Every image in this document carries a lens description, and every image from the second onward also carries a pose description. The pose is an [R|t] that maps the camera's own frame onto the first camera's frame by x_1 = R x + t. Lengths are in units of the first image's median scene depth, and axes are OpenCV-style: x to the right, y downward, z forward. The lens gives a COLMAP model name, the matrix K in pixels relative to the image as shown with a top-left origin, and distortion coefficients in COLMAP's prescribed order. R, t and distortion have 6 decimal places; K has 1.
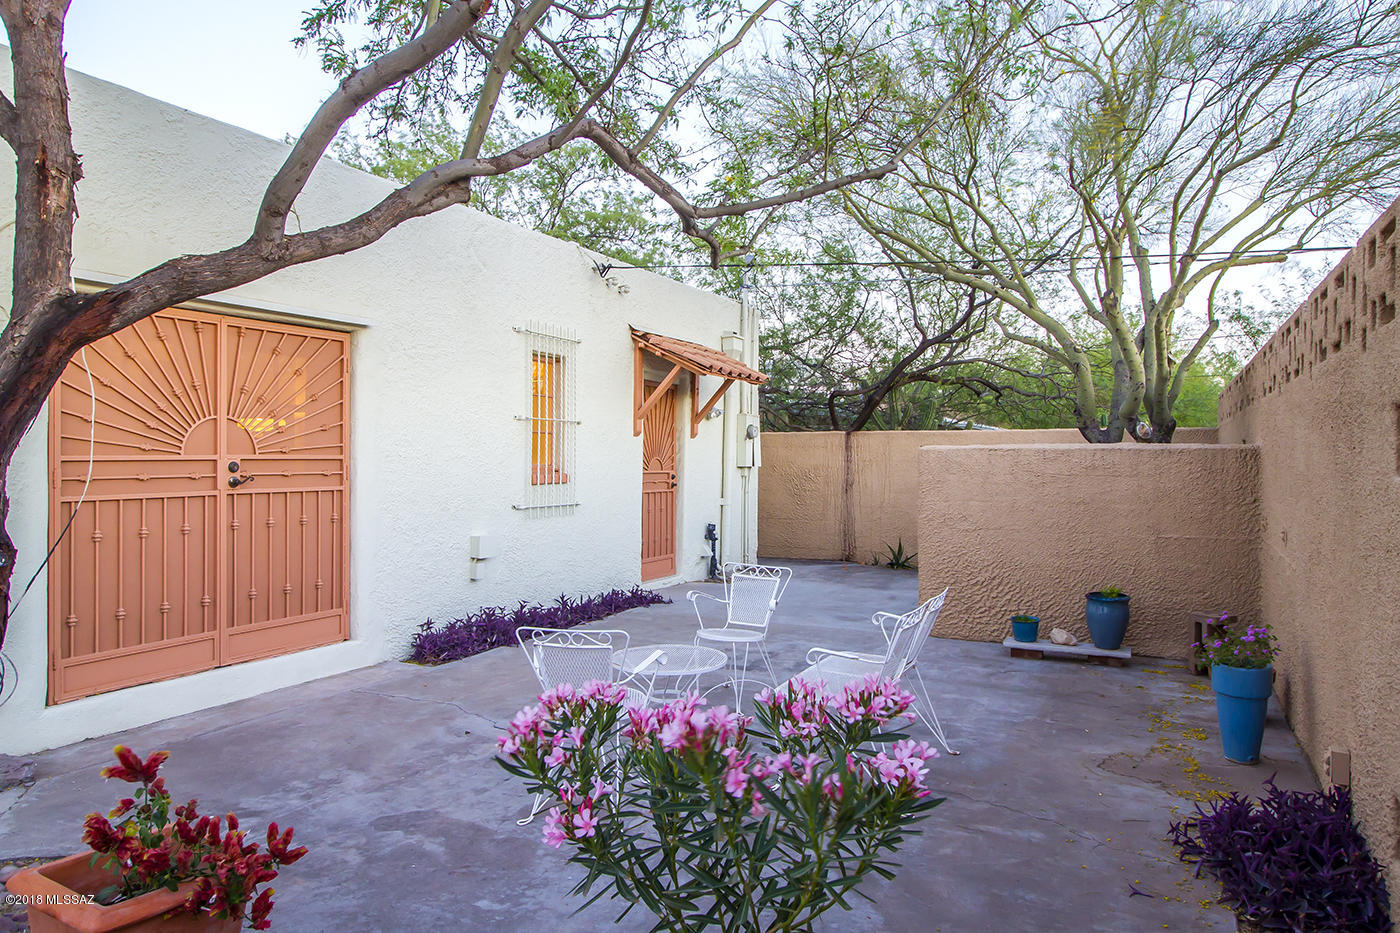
lens RADIAL K [[887.4, 0, 700.0], [0, 887.4, 466.5], [0, 0, 1]] dist [0.004615, 0.001872]
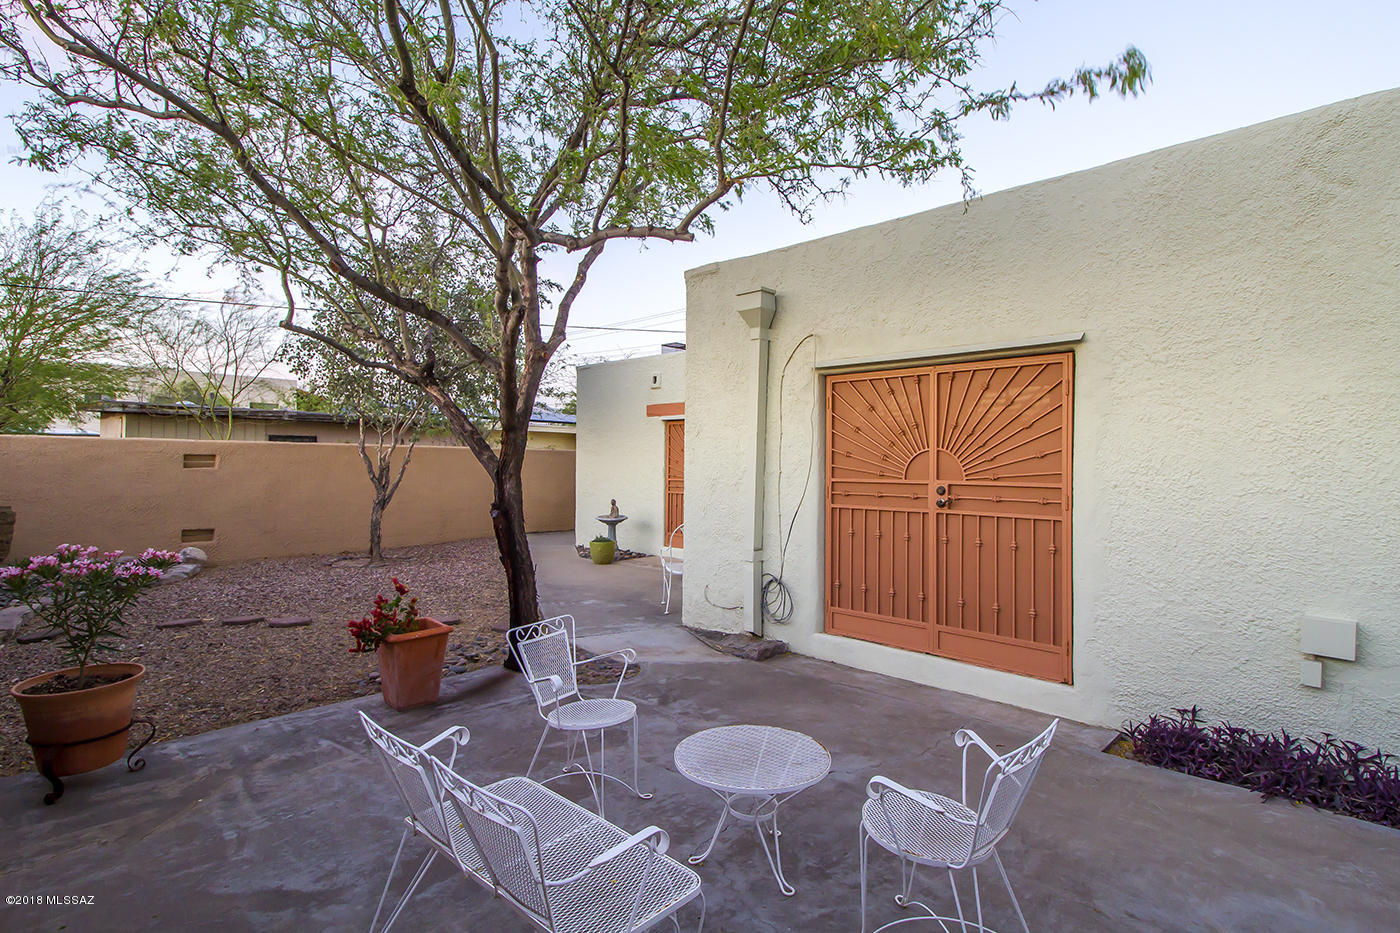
lens RADIAL K [[715.6, 0, 700.0], [0, 715.6, 466.5], [0, 0, 1]] dist [0.001107, 0.000145]
pose [[-0.281702, 0.001309, -0.959501, 0.459831], [-0.020465, 0.999763, 0.007372, -0.030804], [0.959284, 0.021713, -0.281609, 0.904099]]
